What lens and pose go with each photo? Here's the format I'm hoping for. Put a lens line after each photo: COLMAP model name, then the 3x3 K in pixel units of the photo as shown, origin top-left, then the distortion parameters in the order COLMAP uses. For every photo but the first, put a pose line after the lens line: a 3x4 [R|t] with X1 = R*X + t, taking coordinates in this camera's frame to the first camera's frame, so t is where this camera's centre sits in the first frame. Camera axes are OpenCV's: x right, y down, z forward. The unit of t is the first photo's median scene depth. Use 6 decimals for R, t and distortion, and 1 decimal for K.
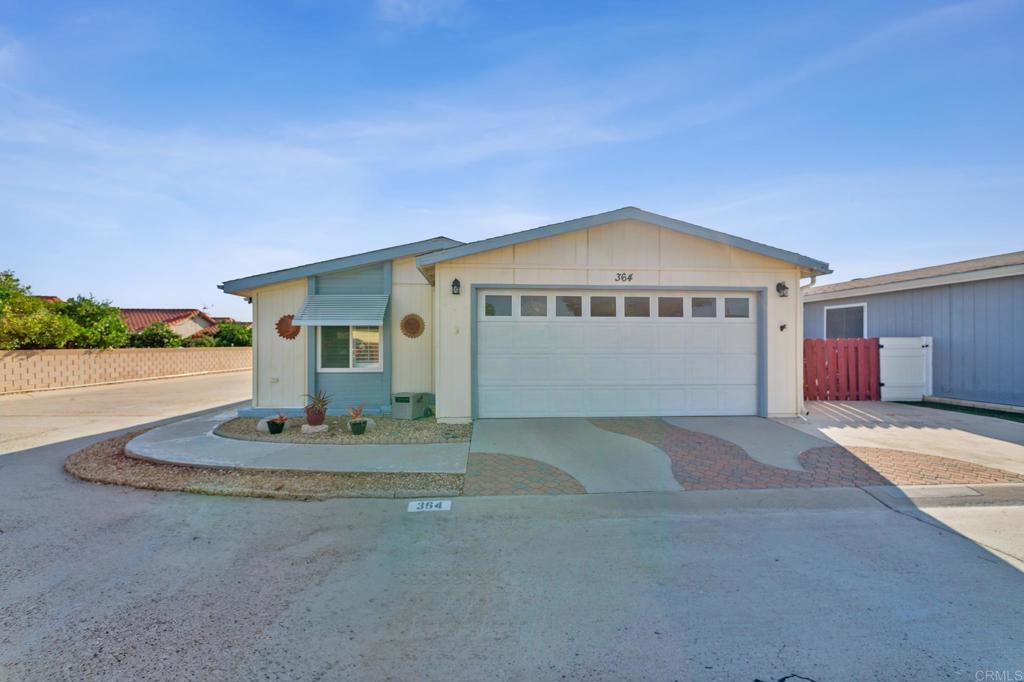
lens RADIAL K [[377.3, 0, 512.0], [0, 377.3, 341.0], [0, 0, 1]] dist [0.000059, -0.000003]
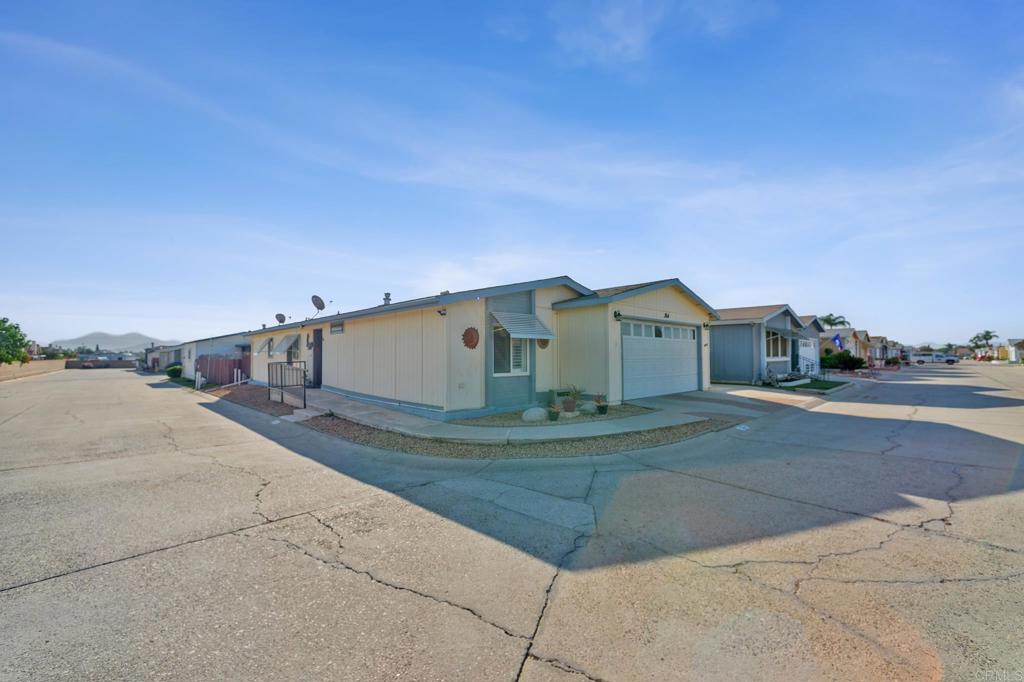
lens RADIAL K [[408.9, 0, 512.0], [0, 408.9, 341.0], [0, 0, 1]] dist [-0.000159, 0.000022]
pose [[0.796086, 0.020760, 0.604827, -1.327012], [-0.010770, 0.999739, -0.020138, -0.004996], [-0.605087, 0.009517, 0.796102, -0.068115]]
